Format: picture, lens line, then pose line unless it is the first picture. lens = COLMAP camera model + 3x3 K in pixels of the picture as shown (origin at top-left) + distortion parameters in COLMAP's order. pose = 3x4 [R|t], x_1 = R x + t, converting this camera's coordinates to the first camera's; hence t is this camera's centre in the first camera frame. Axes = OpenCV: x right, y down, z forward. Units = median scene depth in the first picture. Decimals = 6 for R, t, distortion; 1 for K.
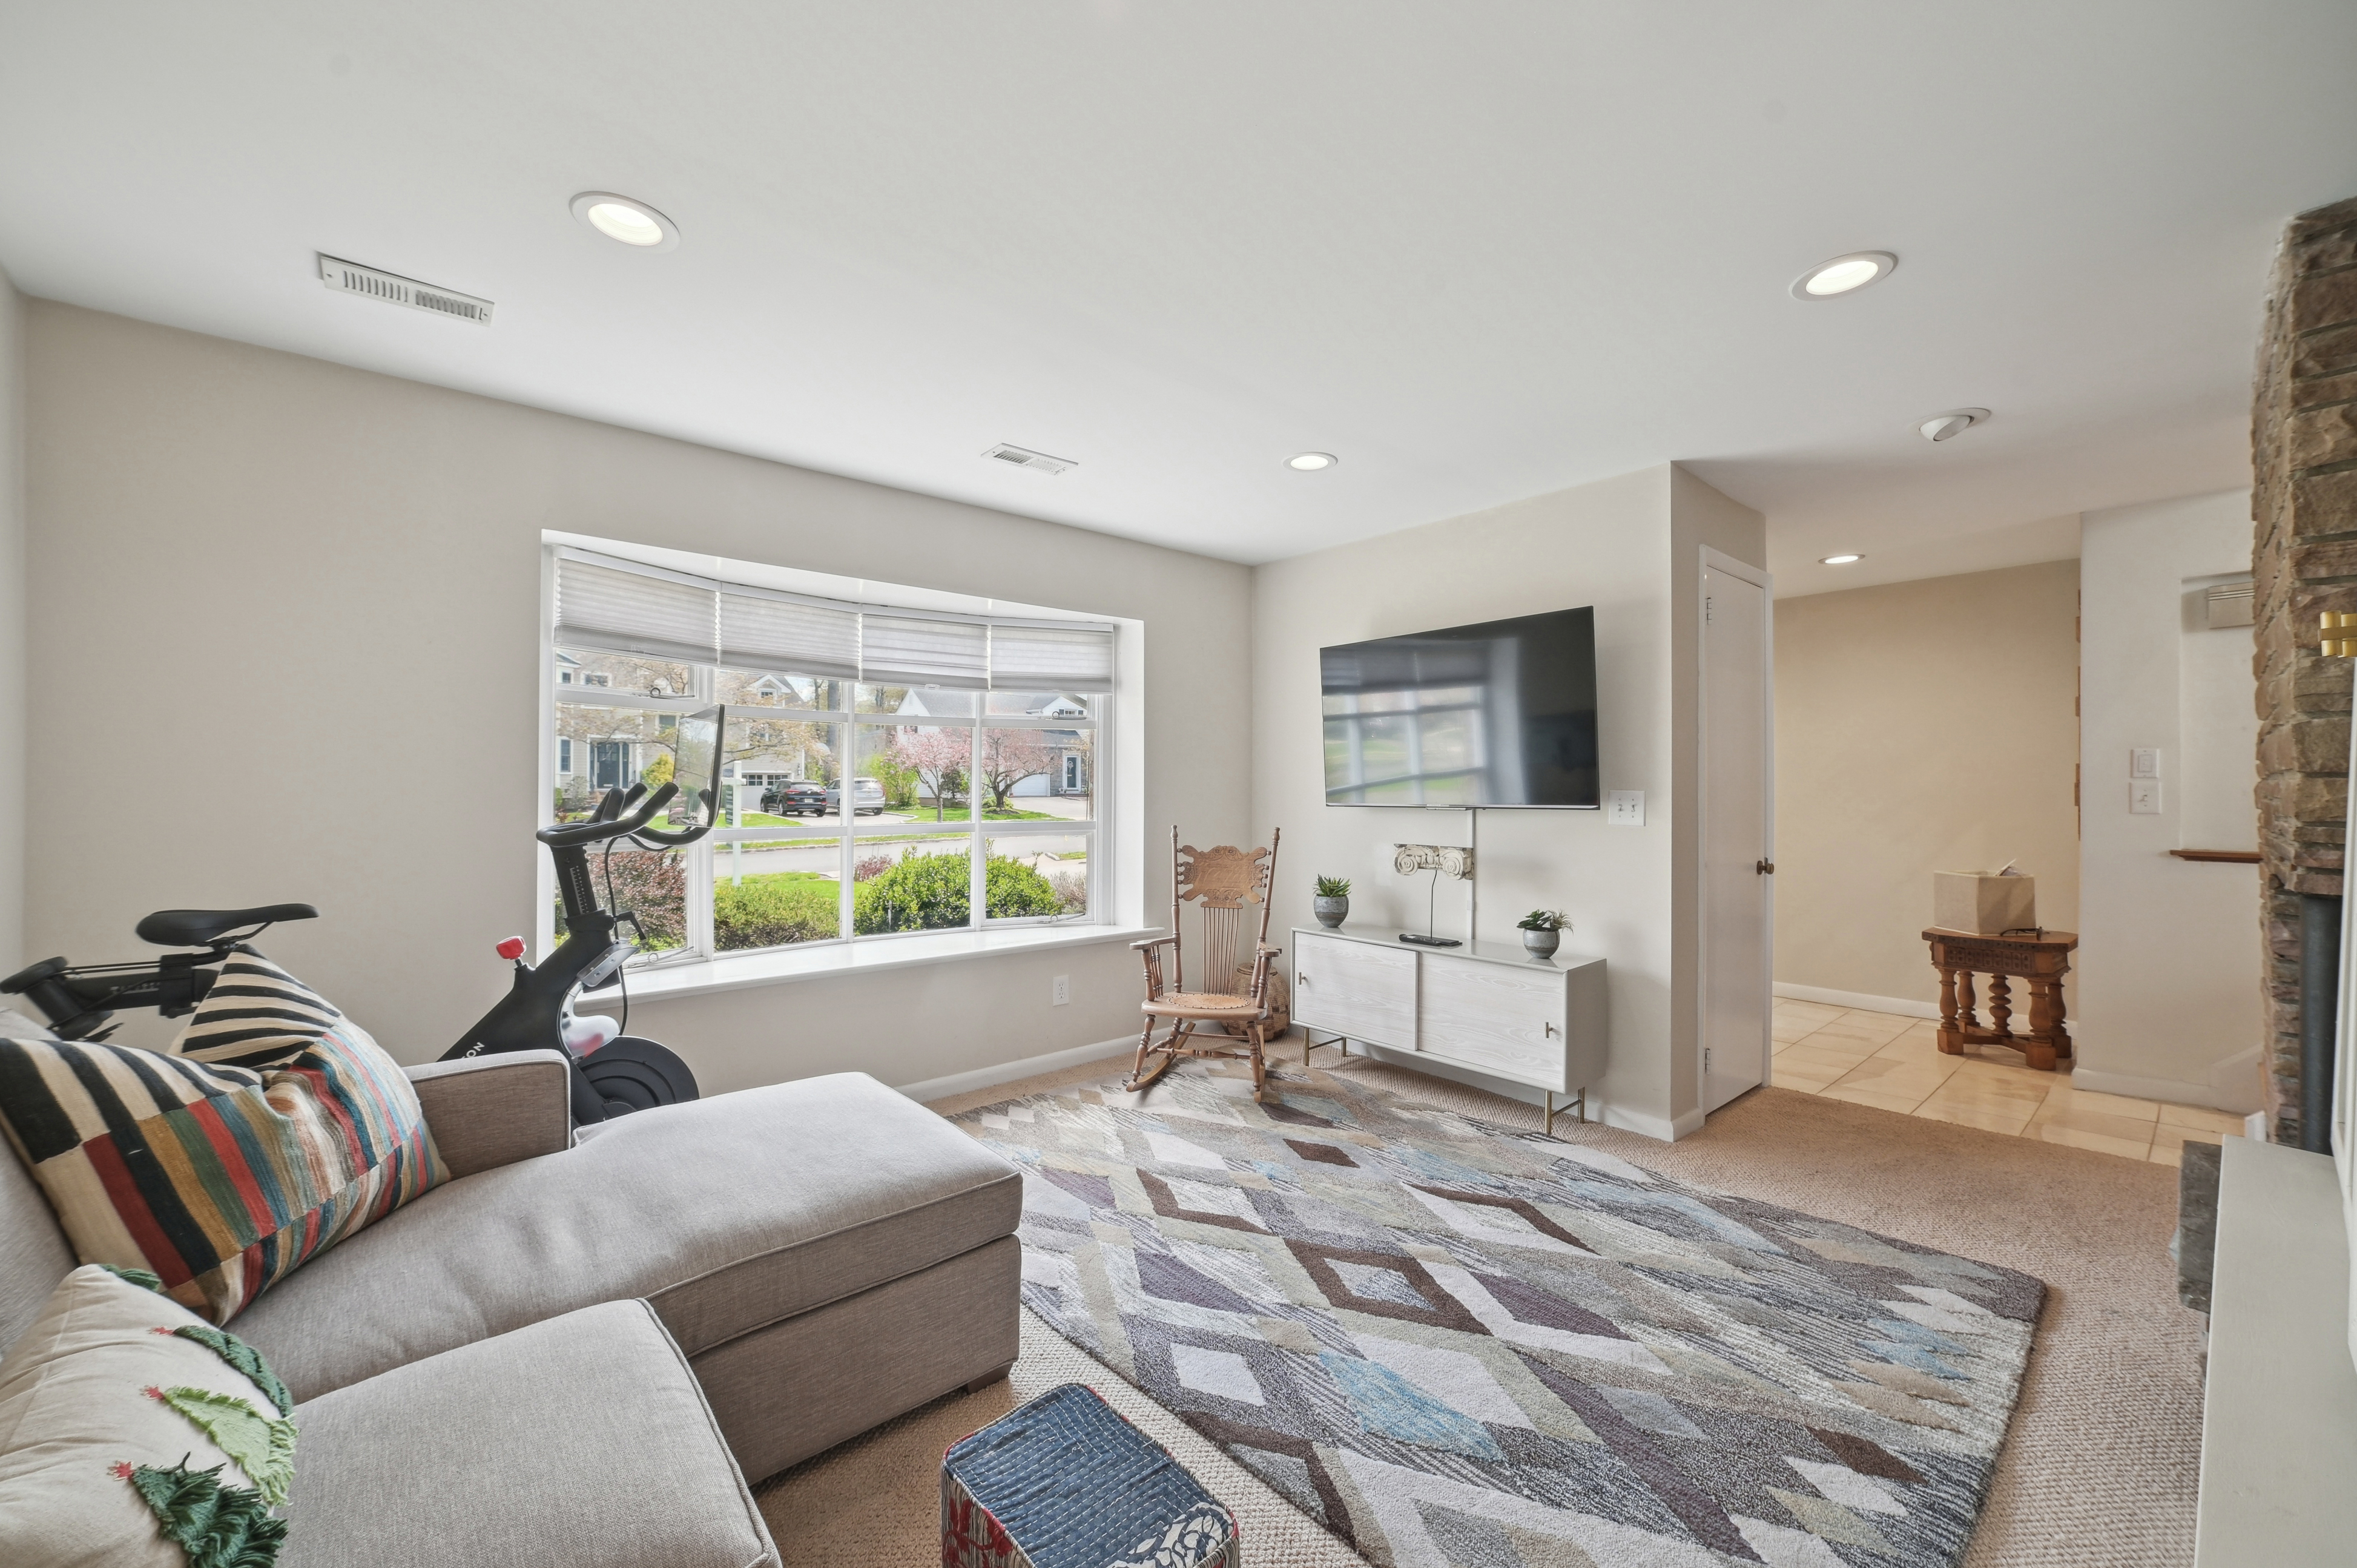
lens RADIAL K [[904.6, 0, 1170.8], [0, 904.6, 785.1], [0, 0, 1]] dist [-0.017756, 0.003963]
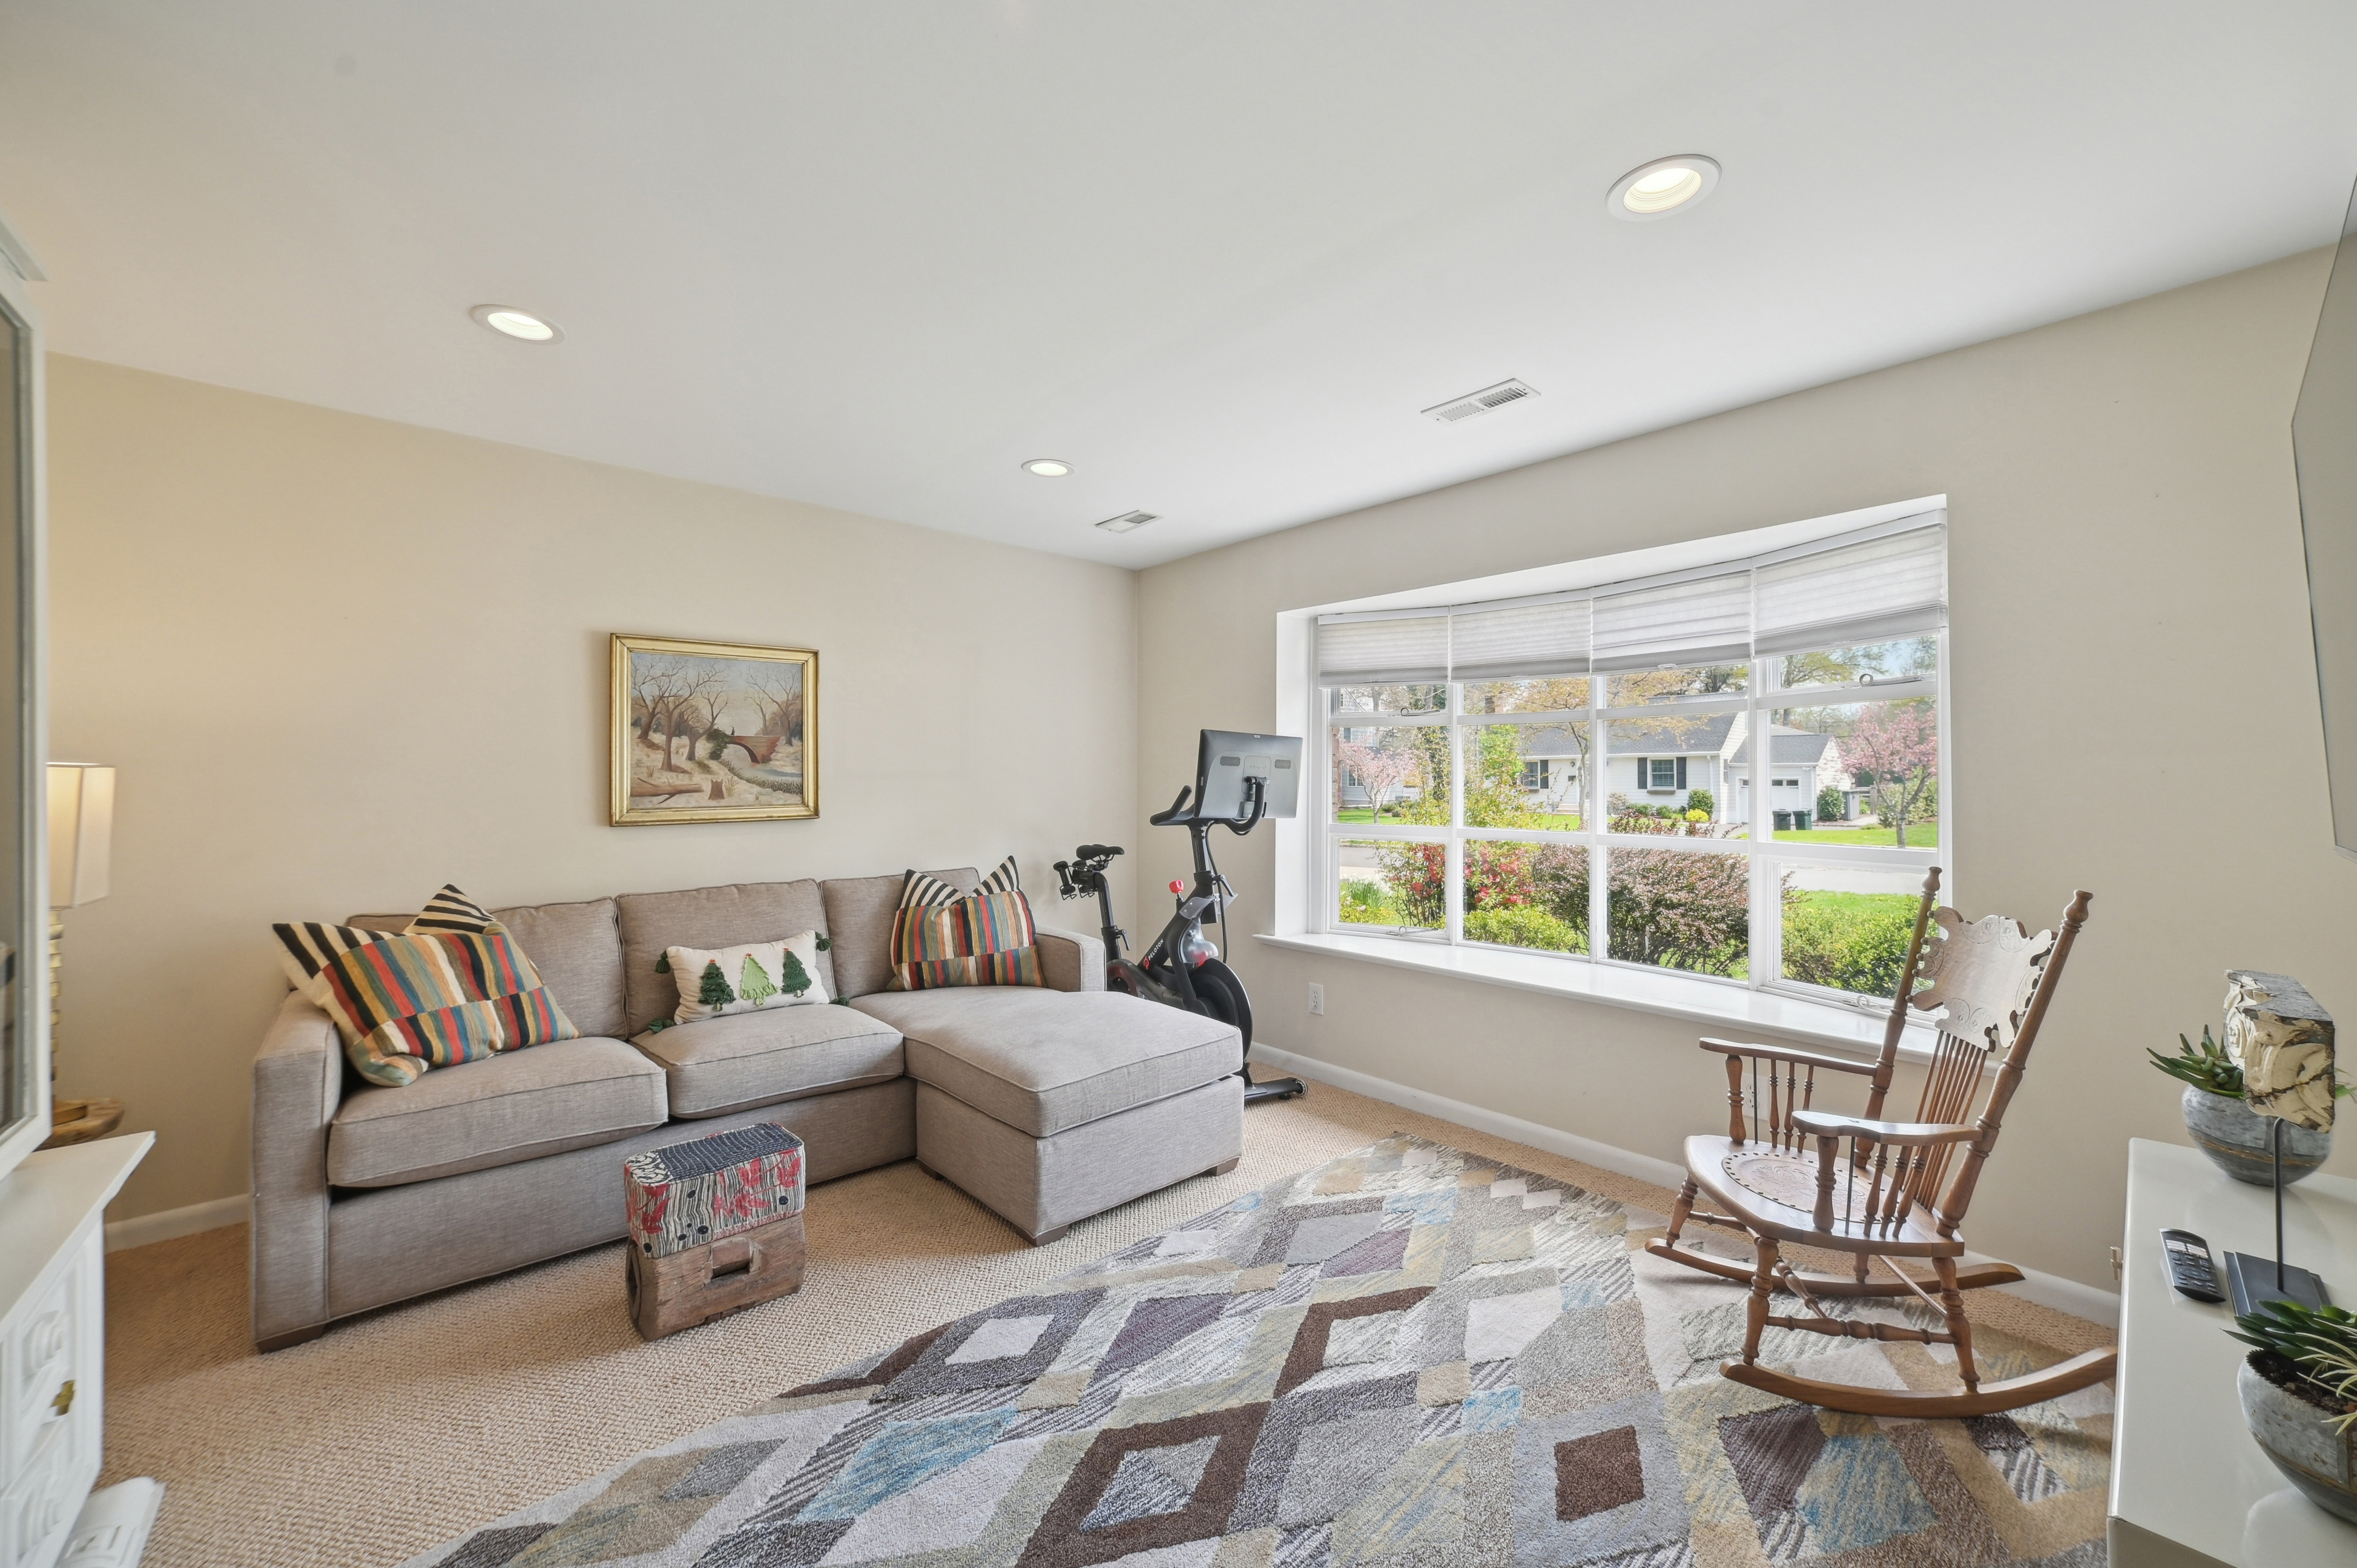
lens RADIAL K [[904.6, 0, 1188.6], [0, 904.6, 774.3], [0, 0, 1]] dist [-0.017756, 0.003963]
pose [[0.028358, -0.010339, -0.999544, 0.699127], [-0.002127, 0.999944, -0.010403, -0.005273], [0.999596, 0.002421, 0.028334, 0.734039]]
